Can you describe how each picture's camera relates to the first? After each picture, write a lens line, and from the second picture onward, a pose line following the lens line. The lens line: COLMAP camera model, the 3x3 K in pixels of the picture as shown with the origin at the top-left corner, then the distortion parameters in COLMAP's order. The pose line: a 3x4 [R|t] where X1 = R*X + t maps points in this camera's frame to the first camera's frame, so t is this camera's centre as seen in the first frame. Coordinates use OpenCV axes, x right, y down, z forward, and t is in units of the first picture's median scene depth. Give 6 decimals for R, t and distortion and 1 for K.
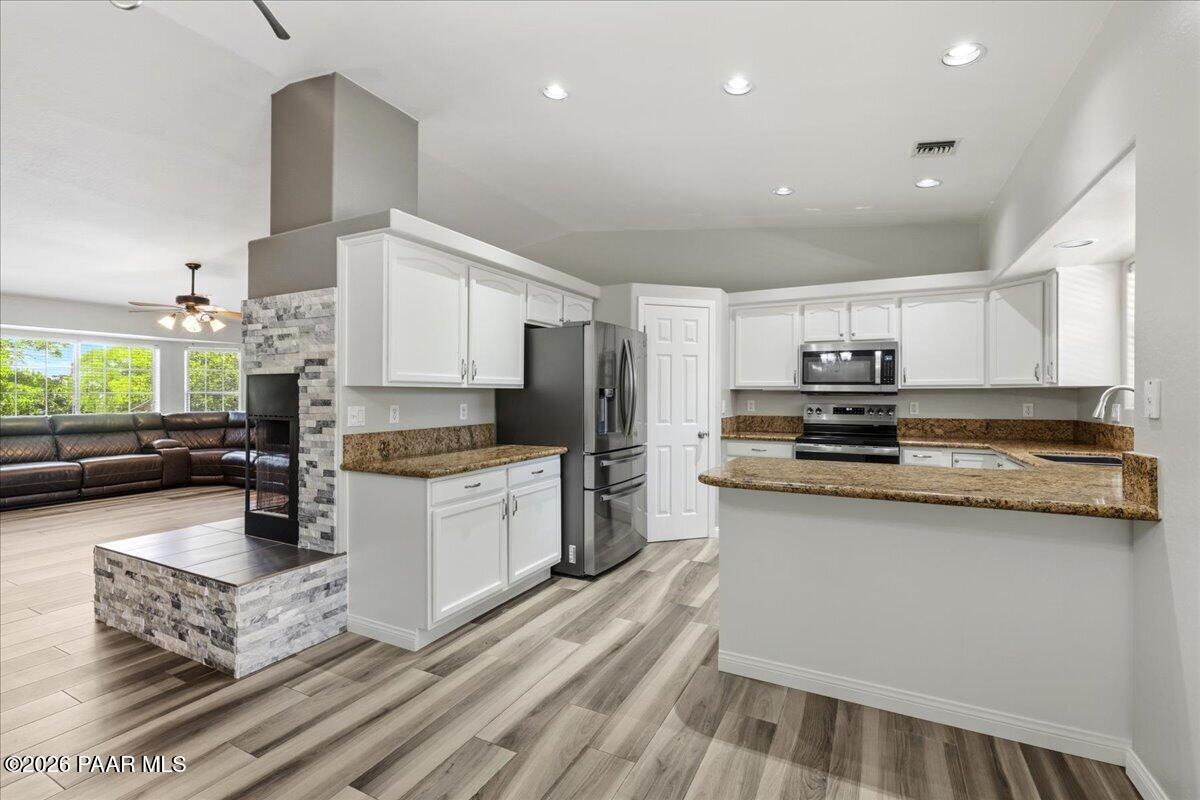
lens RADIAL K [[534.7, 0, 603.5], [0, 534.7, 391.6], [0, 0, 1]] dist [-0.002565, 0.003808]
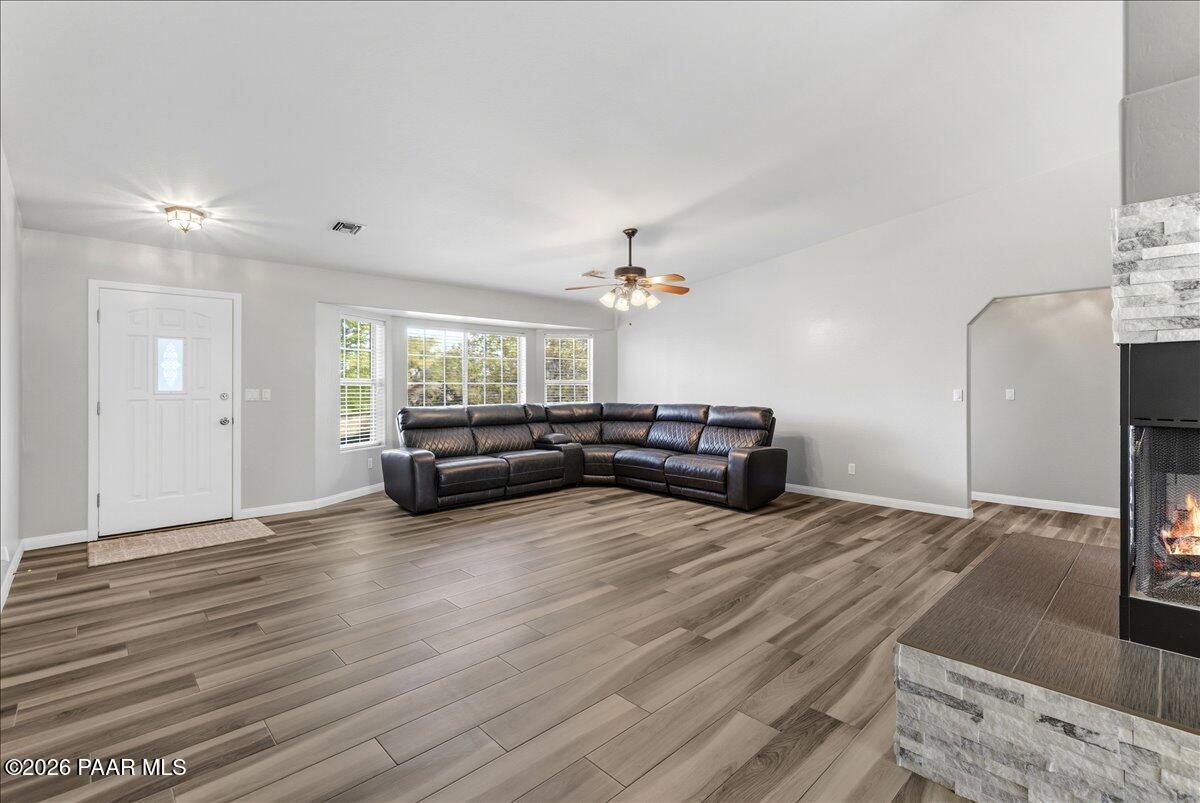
lens RADIAL K [[548.5, 0, 601.7], [0, 548.5, 379.5], [0, 0, 1]] dist [-0.000113, 0.000069]
pose [[0.945880, -0.007096, -0.324438, -0.904854], [0.005721, 0.999970, -0.005192, 0.004116], [0.324465, 0.003055, 0.945893, 0.280490]]
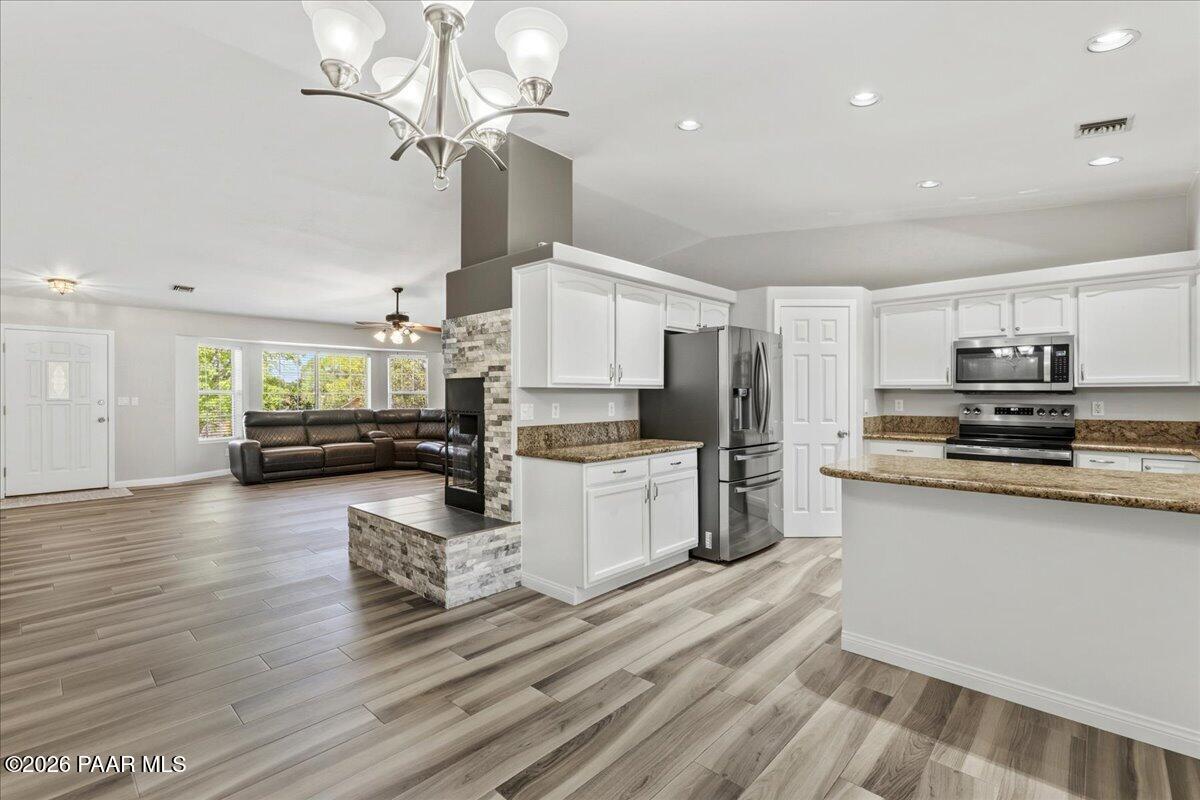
lens RADIAL K [[539.3, 0, 601.7], [0, 539.3, 393.0], [0, 0, 1]] dist [-0.000687, 0.000560]
pose [[0.963591, -0.002141, -0.267370, 0.027804], [0.003105, 0.999990, 0.003184, -0.000641], [0.267361, -0.003898, 0.963589, -0.121748]]
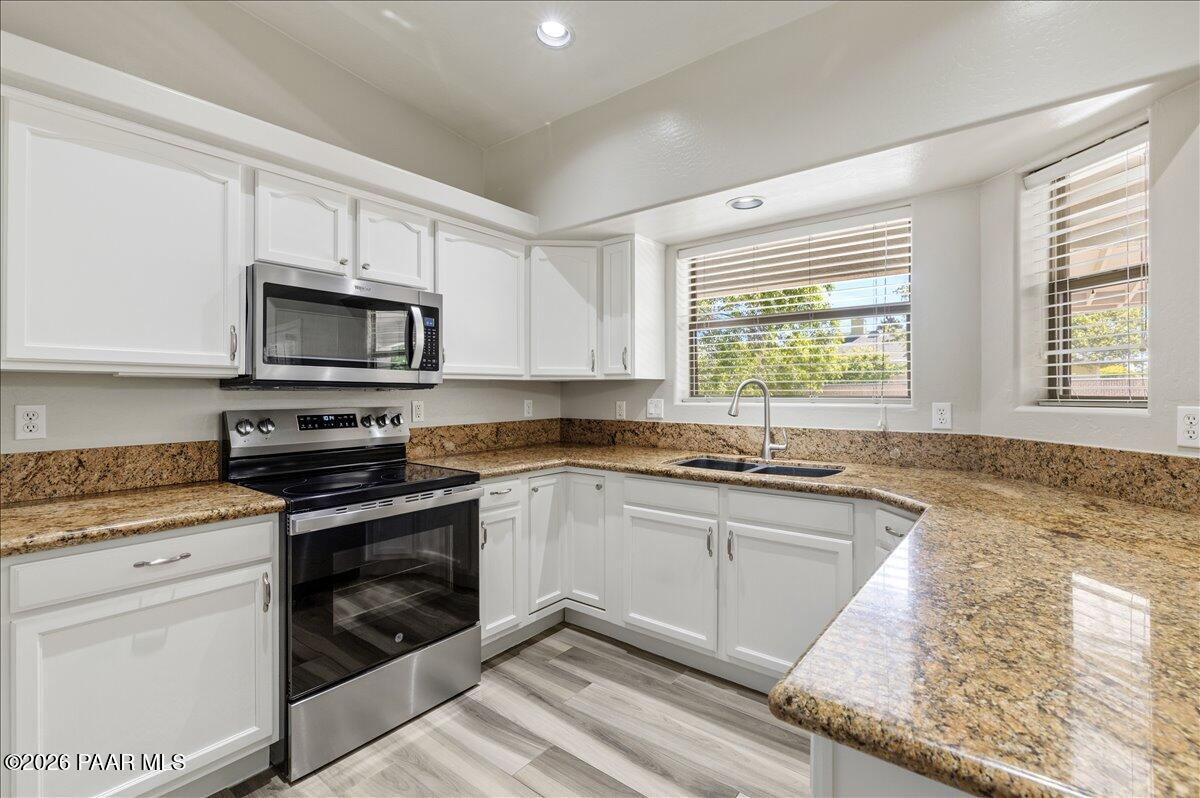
lens RADIAL K [[539.7, 0, 604.4], [0, 539.7, 386.8], [0, 0, 1]] dist [0.000842, 0.000263]
pose [[0.194530, 0.005813, 0.980879, 0.029019], [-0.005337, 0.999974, -0.004868, 0.006849], [-0.980882, -0.004288, 0.194556, 0.880673]]
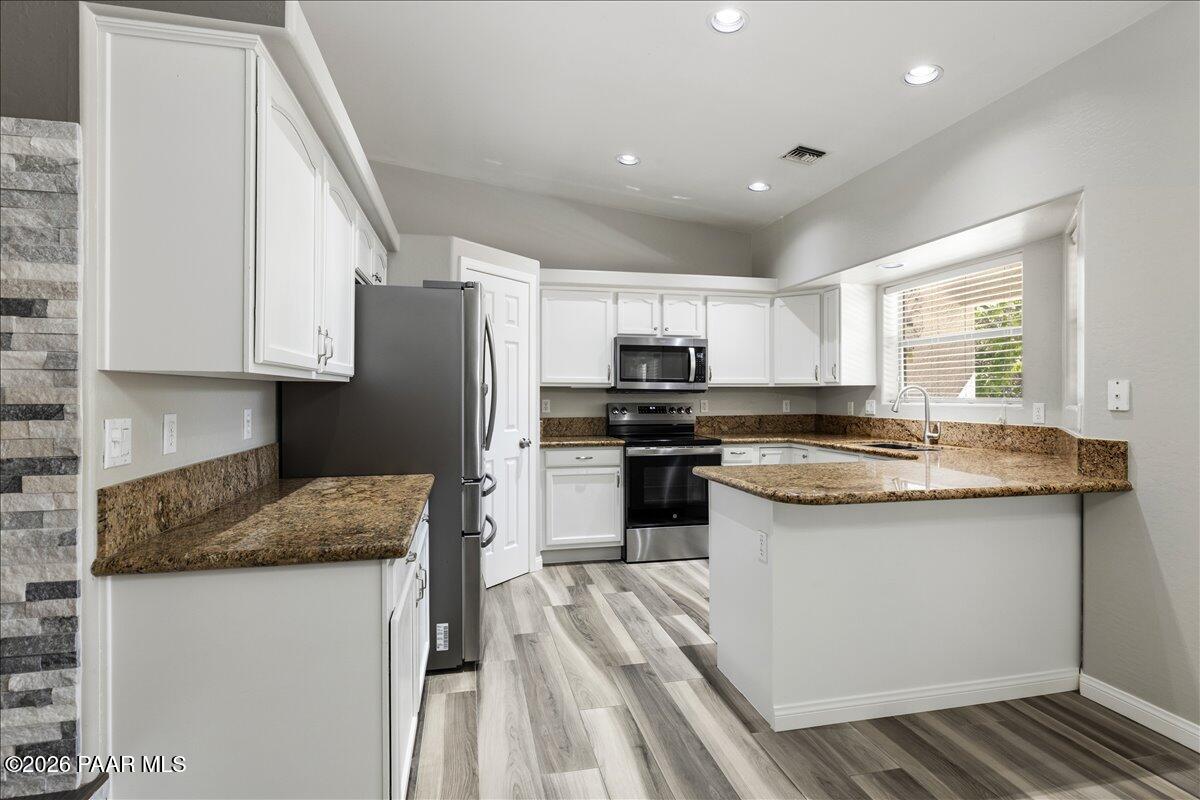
lens RADIAL K [[605.4, 0, 603.2], [0, 605.4, 392.4], [0, 0, 1]] dist [-0.000360, -0.000165]
pose [[0.766347, 0.000596, 0.642426, -0.394869], [-0.003136, 0.999991, 0.002813, 0.003154], [-0.642419, -0.004171, 0.766343, 0.319451]]
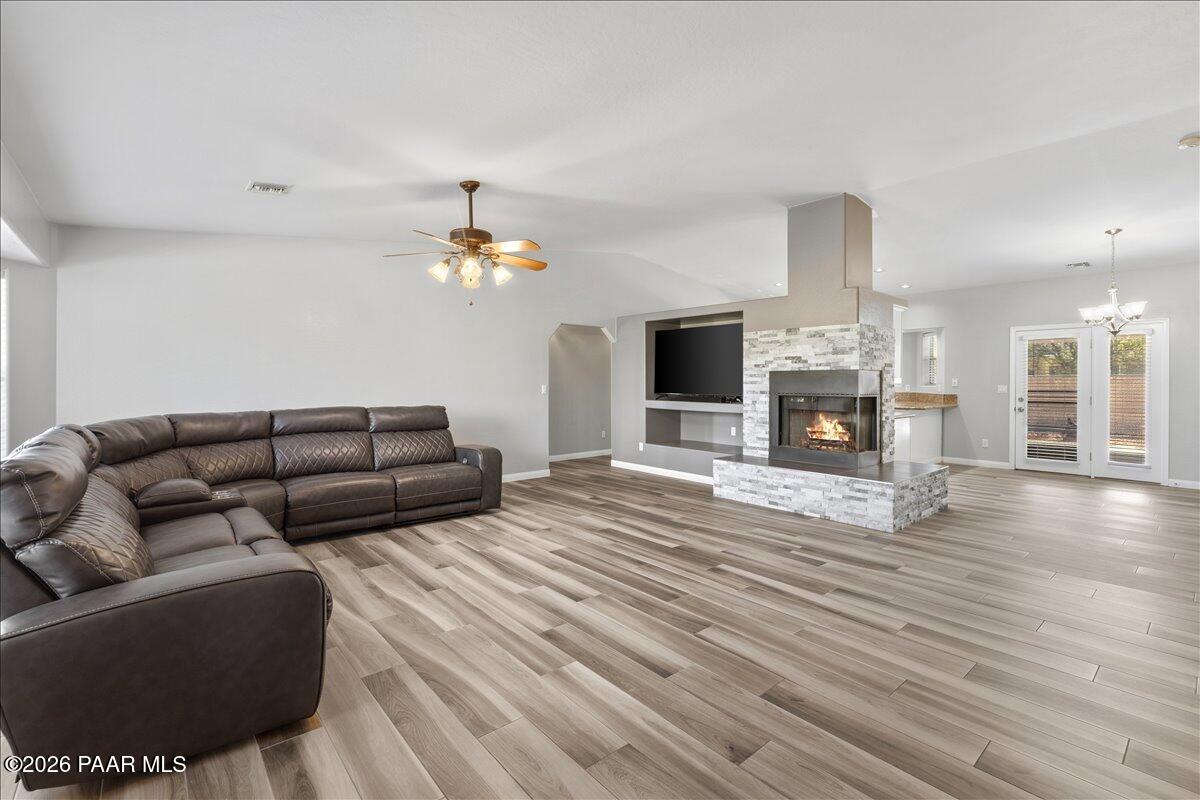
lens RADIAL K [[534.7, 0, 603.5], [0, 534.7, 391.6], [0, 0, 1]] dist [-0.002565, 0.003808]
pose [[0.368656, -0.019514, 0.929361, -2.249188], [-0.007740, 0.999681, 0.024060, 0.001382], [-0.929534, -0.016063, 0.368387, 1.034039]]
